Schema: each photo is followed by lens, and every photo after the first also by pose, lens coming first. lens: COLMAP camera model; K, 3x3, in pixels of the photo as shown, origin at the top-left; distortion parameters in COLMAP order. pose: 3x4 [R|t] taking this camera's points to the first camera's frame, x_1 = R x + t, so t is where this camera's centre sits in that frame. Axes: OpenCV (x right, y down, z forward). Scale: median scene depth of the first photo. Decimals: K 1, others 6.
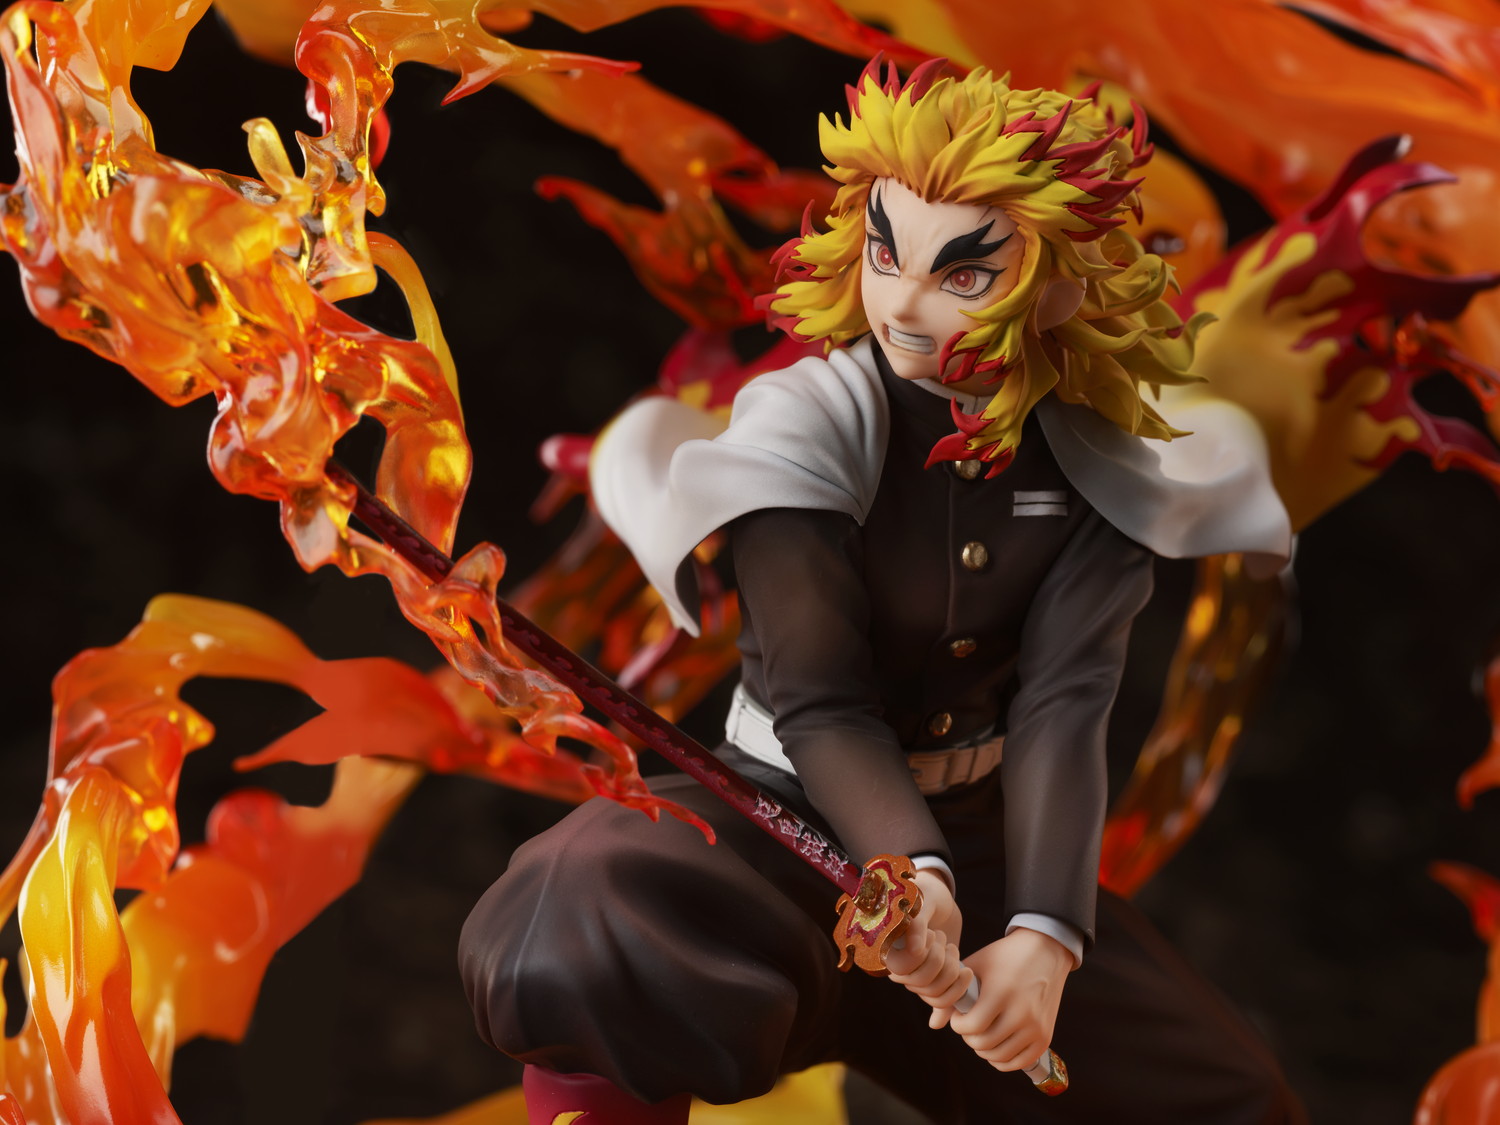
lens RADIAL K [[4089.4, 0, 750.0], [0, 4089.4, 562.5], [0, 0, 1]] dist [0.051858, -0.538370]
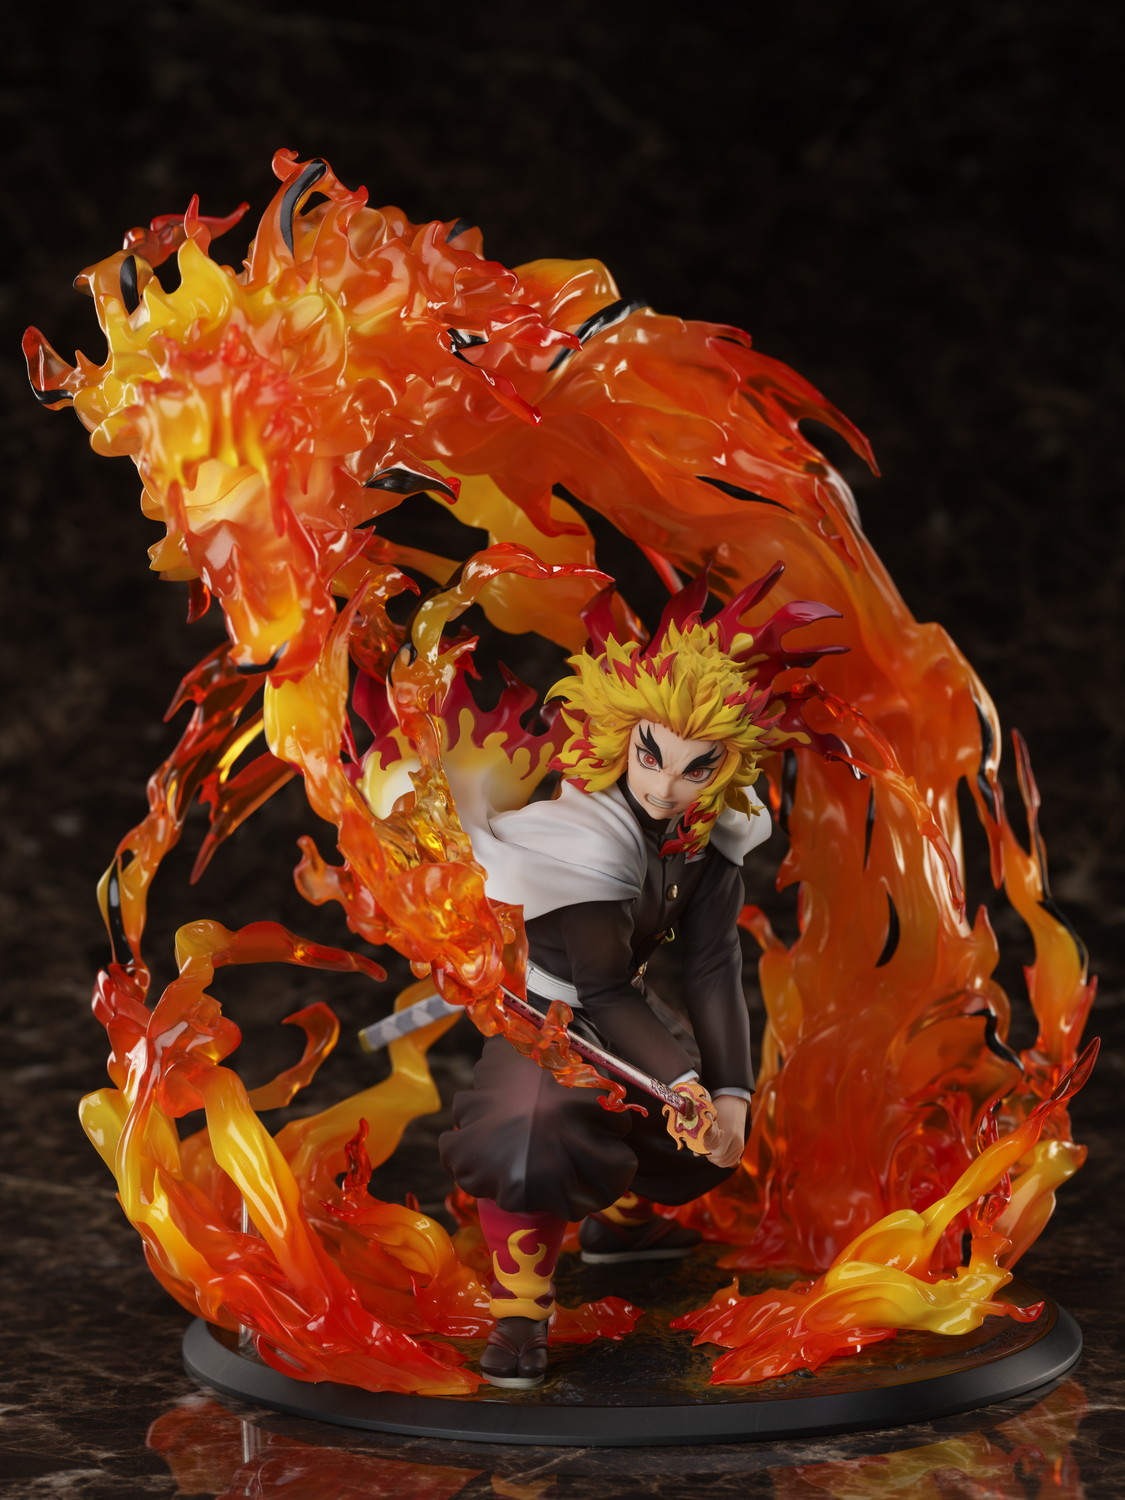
lens RADIAL K [[4089.4, 0, 562.5], [0, 4089.4, 750.0], [0, 0, 1]] dist [0.051858, -0.538370]
pose [[0.894228, -0.127236, 0.429148, -0.809148], [0.000103, 0.958807, 0.284057, -0.614406], [-0.447613, -0.253967, 0.857405, -0.582368]]
